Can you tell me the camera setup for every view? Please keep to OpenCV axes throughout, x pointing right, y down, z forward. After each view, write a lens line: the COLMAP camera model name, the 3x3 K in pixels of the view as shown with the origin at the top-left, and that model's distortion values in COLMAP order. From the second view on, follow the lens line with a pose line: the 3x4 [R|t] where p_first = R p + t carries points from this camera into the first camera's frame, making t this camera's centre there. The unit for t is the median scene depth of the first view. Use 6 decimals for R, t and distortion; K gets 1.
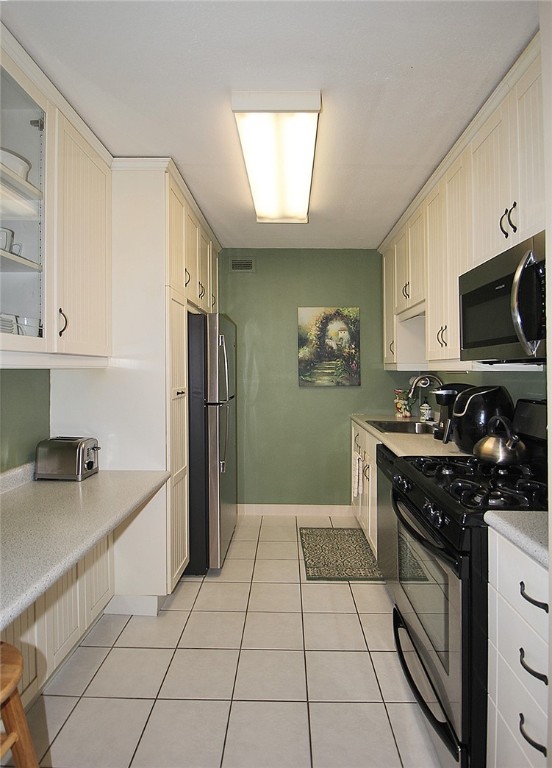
lens RADIAL K [[449.5, 0, 295.2], [0, 449.5, 367.1], [0, 0, 1]] dist [-0.003898, -0.000321]
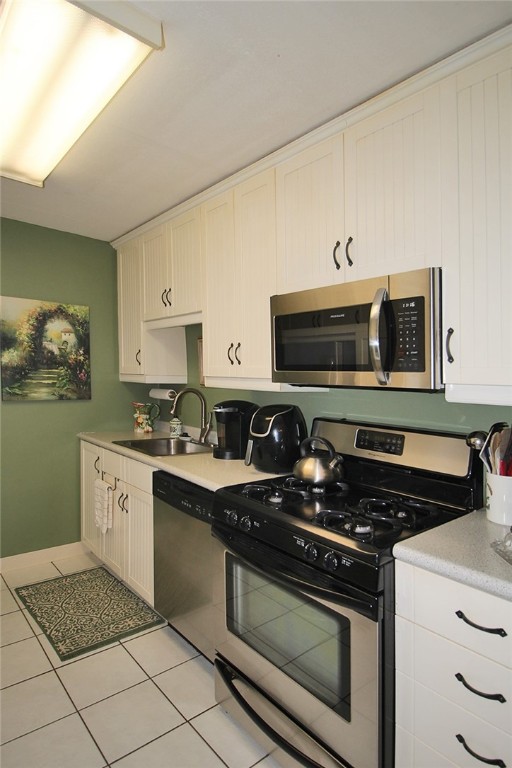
lens RADIAL K [[421.7, 0, 302.7], [0, 421.7, 384.0], [0, 0, 1]] dist [-0.002992, -0.000920]
pose [[0.723000, 0.004730, 0.690832, -0.121566], [-0.028754, 0.999316, 0.023251, -0.017998], [-0.690250, -0.036675, 0.722641, 0.151347]]
